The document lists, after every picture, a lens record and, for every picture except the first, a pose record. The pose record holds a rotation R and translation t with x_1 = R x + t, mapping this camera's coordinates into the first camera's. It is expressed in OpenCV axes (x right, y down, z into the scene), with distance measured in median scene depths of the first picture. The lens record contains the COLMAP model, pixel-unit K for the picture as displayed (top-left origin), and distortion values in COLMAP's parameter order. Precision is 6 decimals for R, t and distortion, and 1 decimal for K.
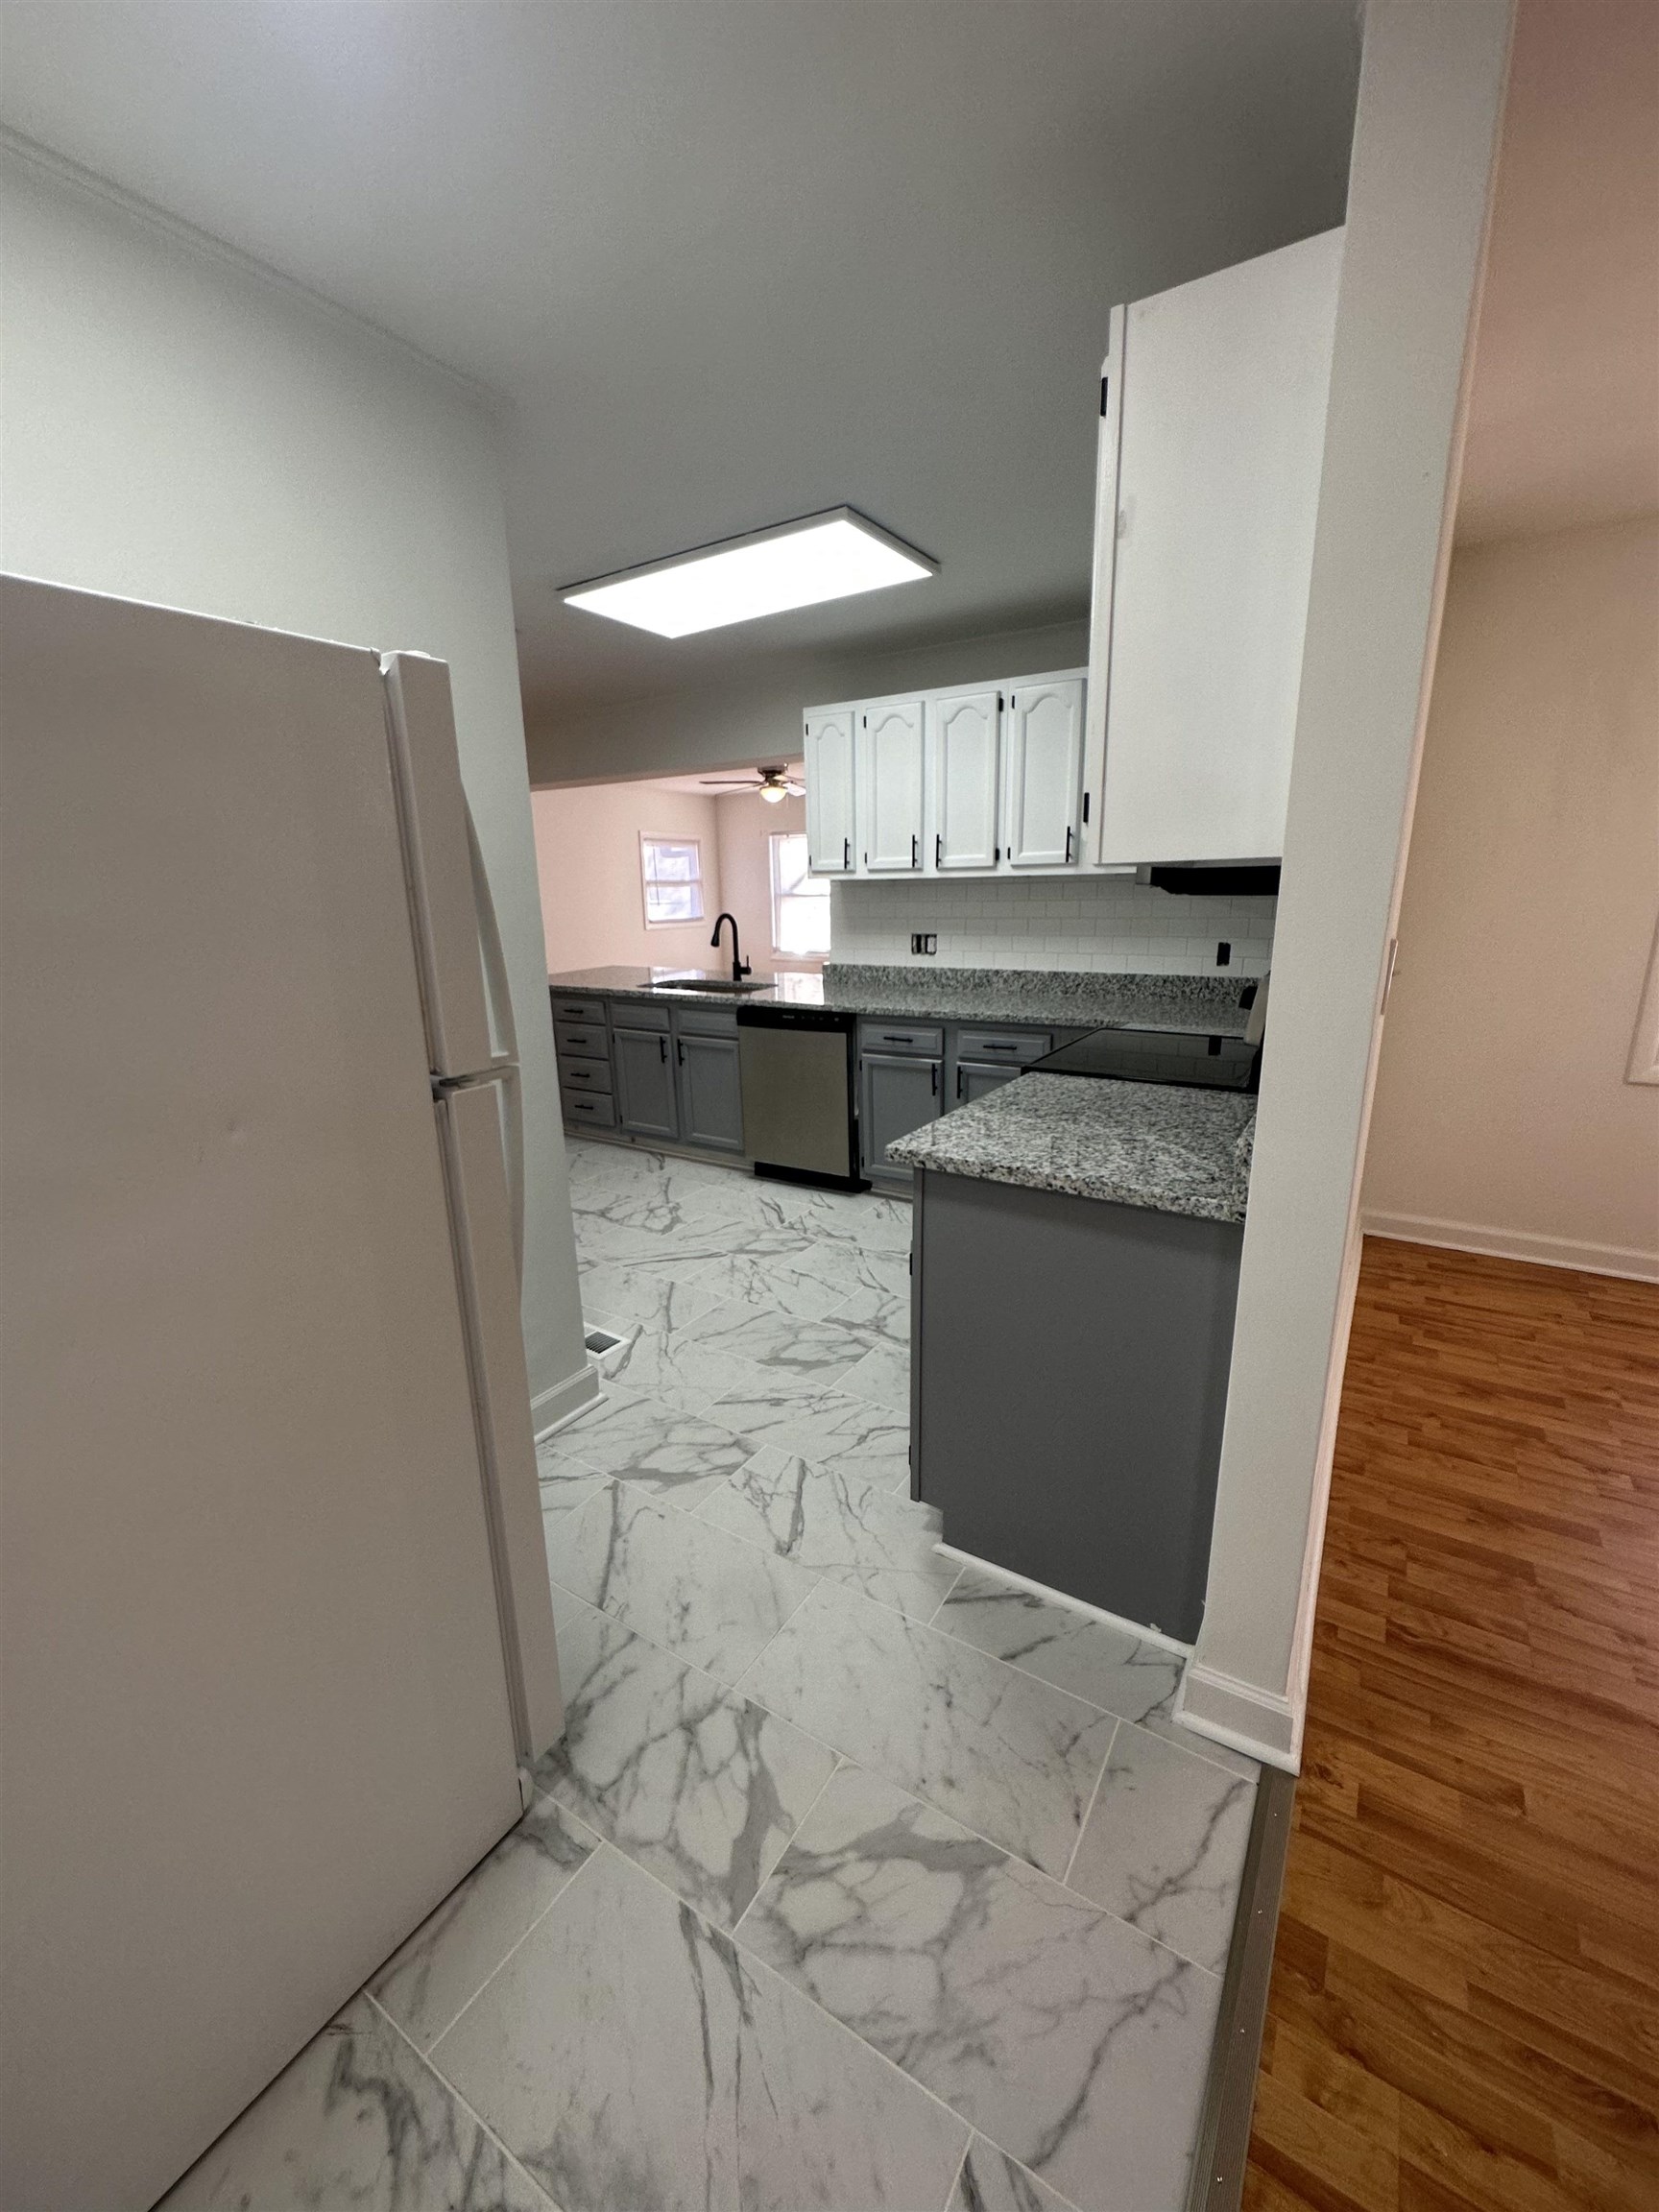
lens RADIAL K [[881.4, 0, 828.7], [0, 881.4, 1109.6], [0, 0, 1]] dist [-0.006936, 0.002159]
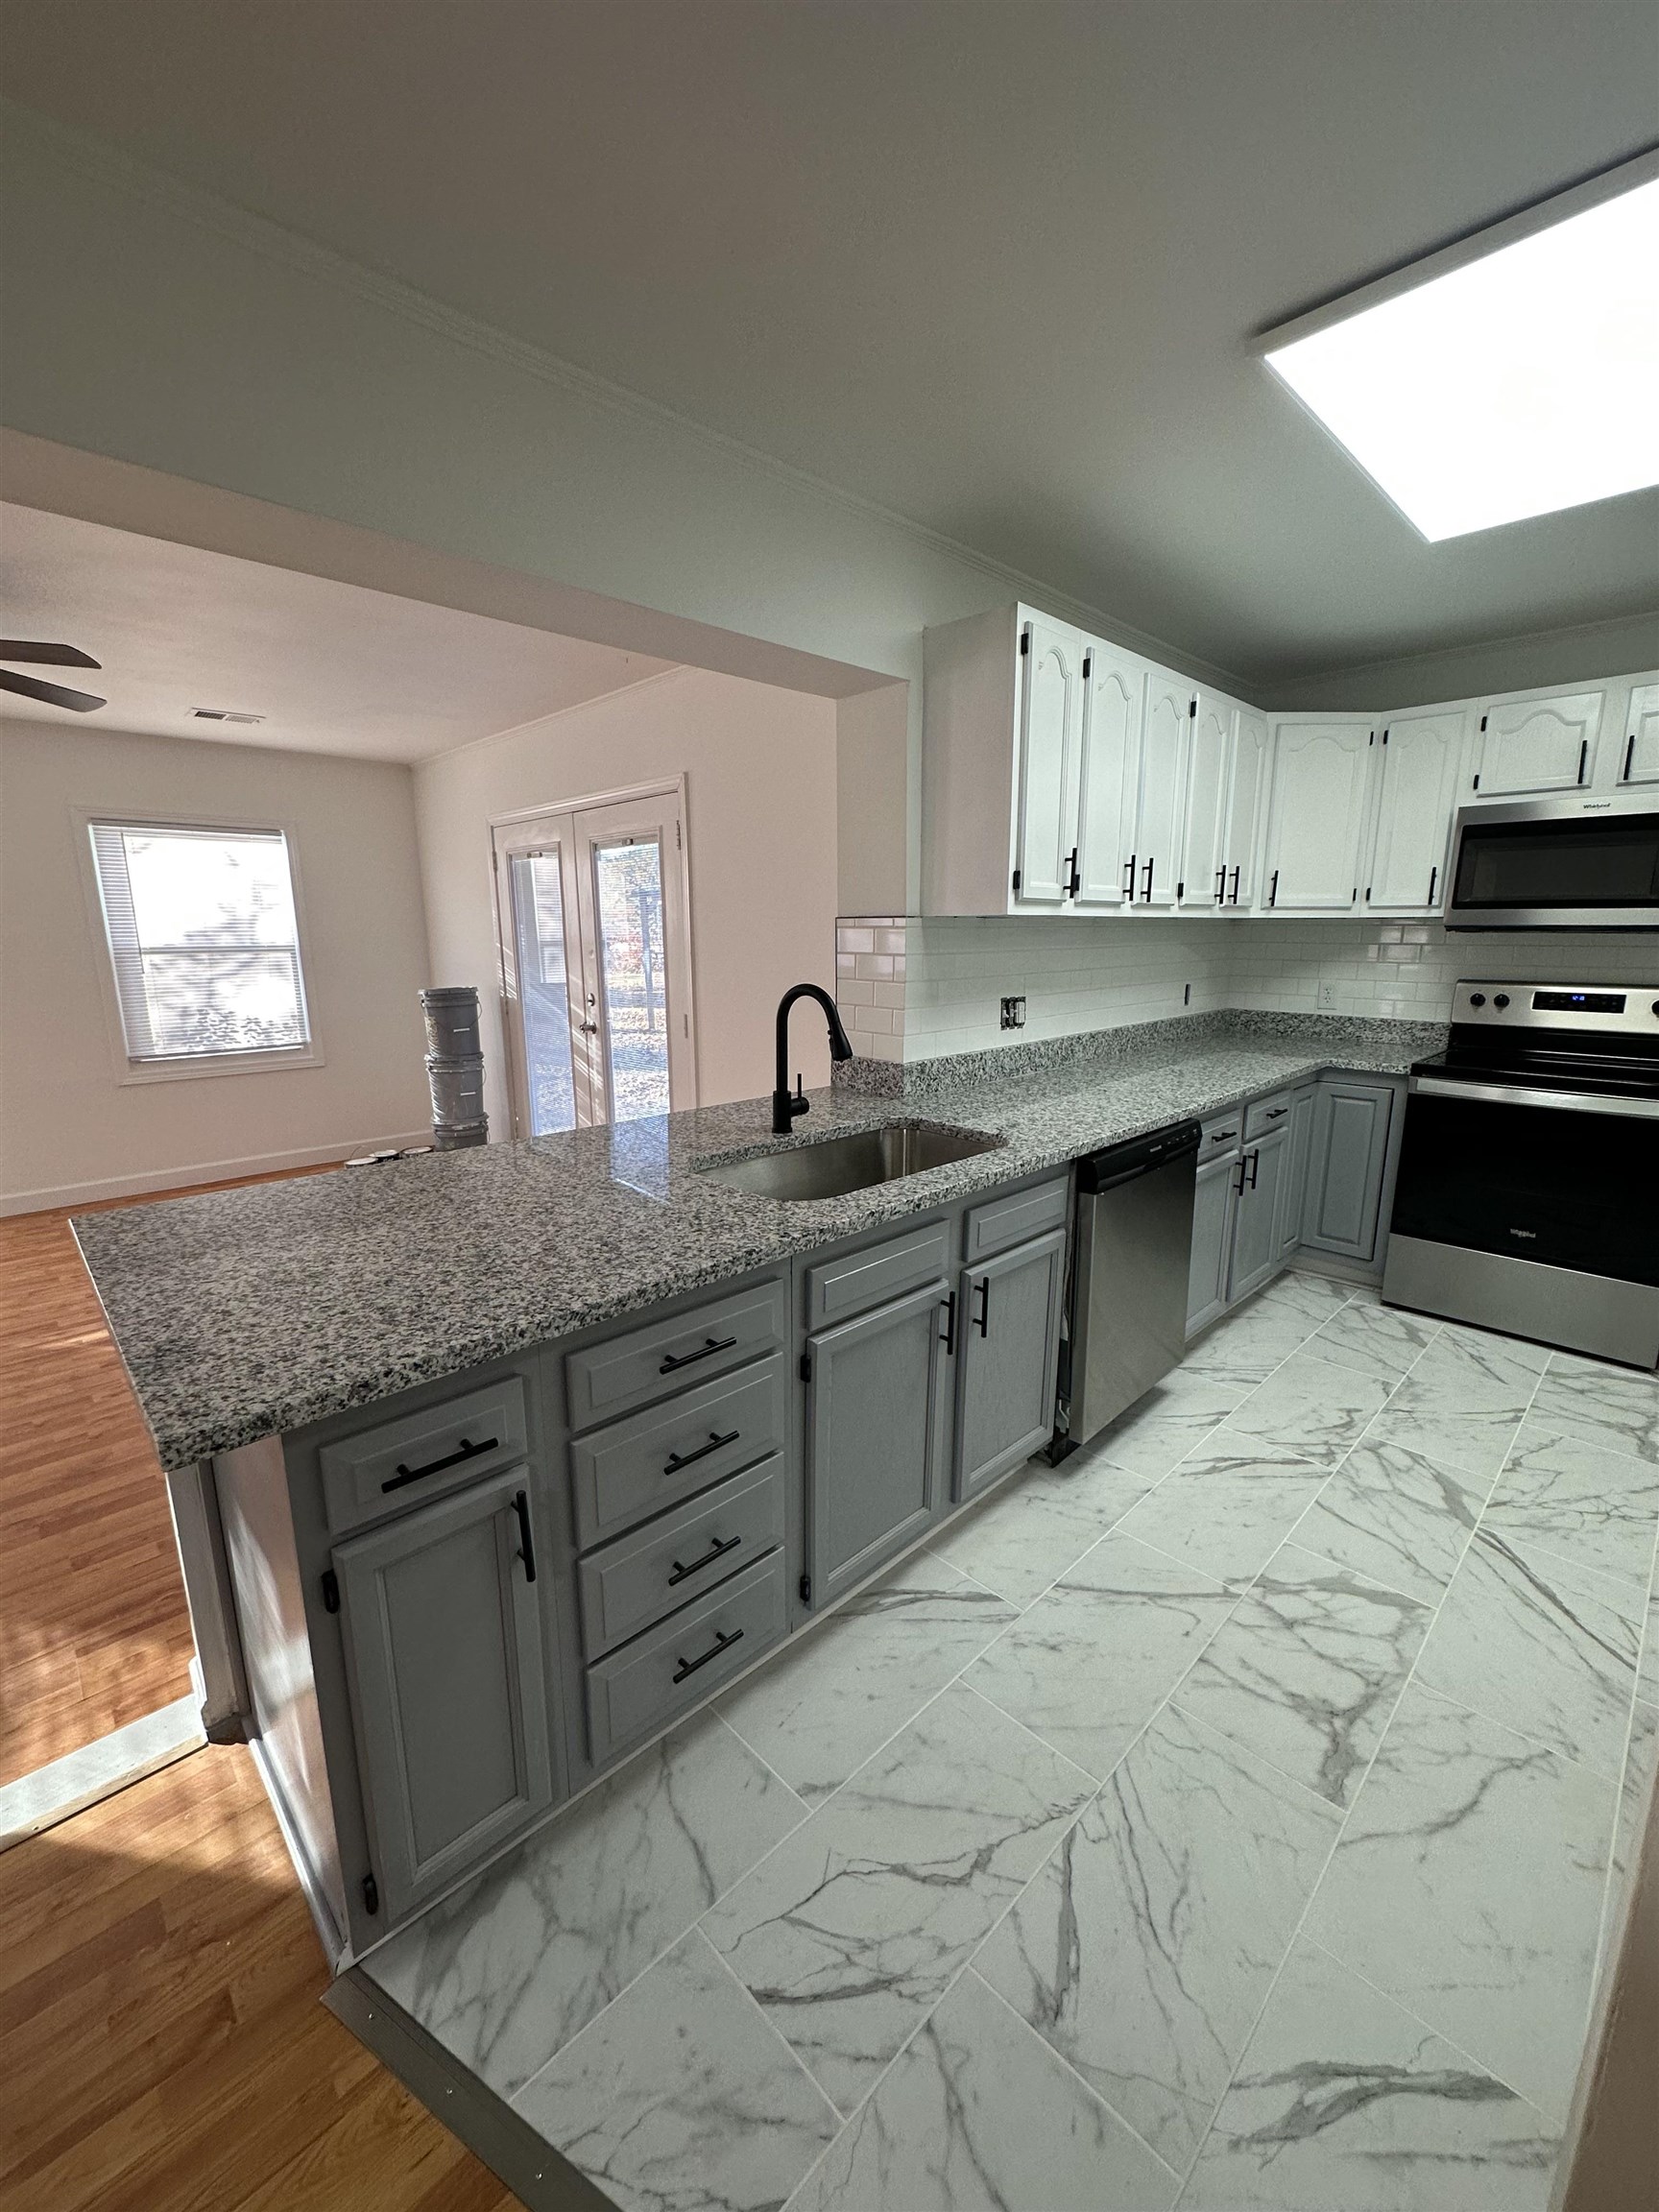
lens RADIAL K [[881.4, 0, 829.1], [0, 881.4, 1109.2], [0, 0, 1]] dist [-0.006936, 0.002159]
pose [[0.224742, -0.178923, 0.957850, -0.664807], [0.241351, 0.962588, 0.123180, -0.262827], [-0.944055, 0.203494, 0.259518, 1.091207]]
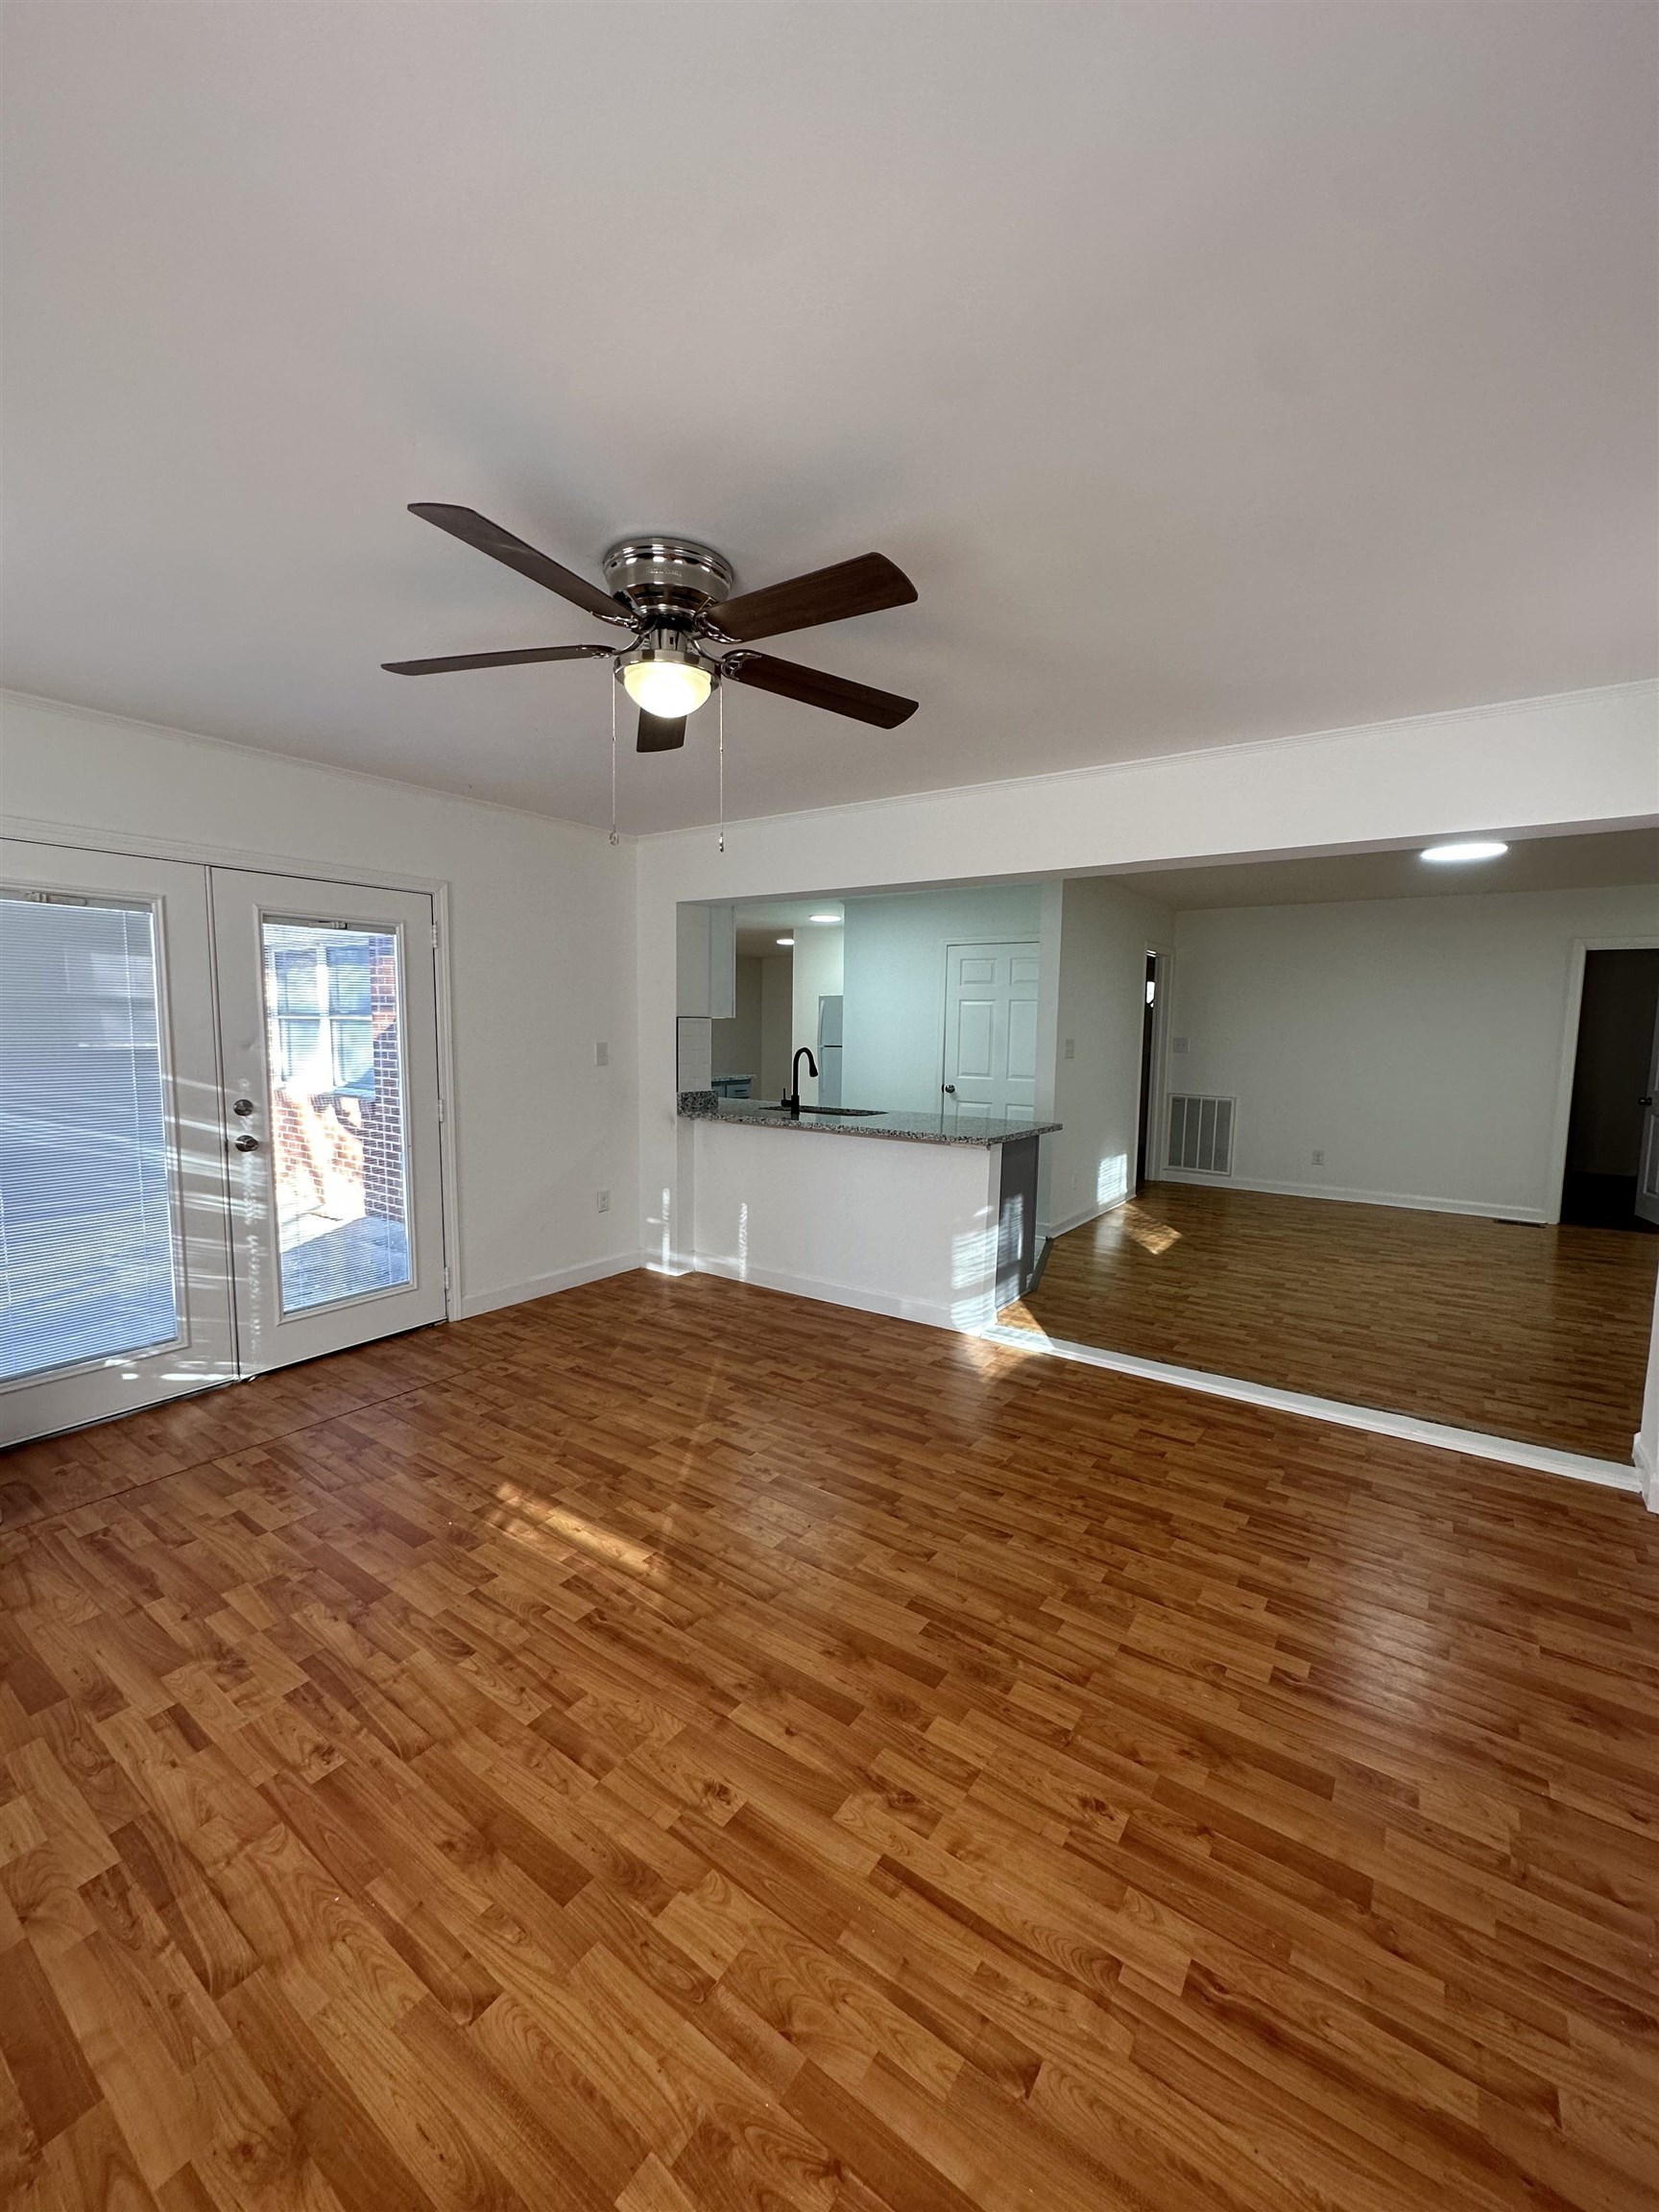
lens RADIAL K [[881.4, 0, 817.0], [0, 881.4, 1106.2], [0, 0, 1]] dist [-0.006936, 0.002159]
pose [[-0.998590, -0.001031, 0.053066, -0.231024], [0.017021, 0.940783, 0.338581, -0.629739], [-0.050273, 0.339007, -0.939440, 2.471863]]
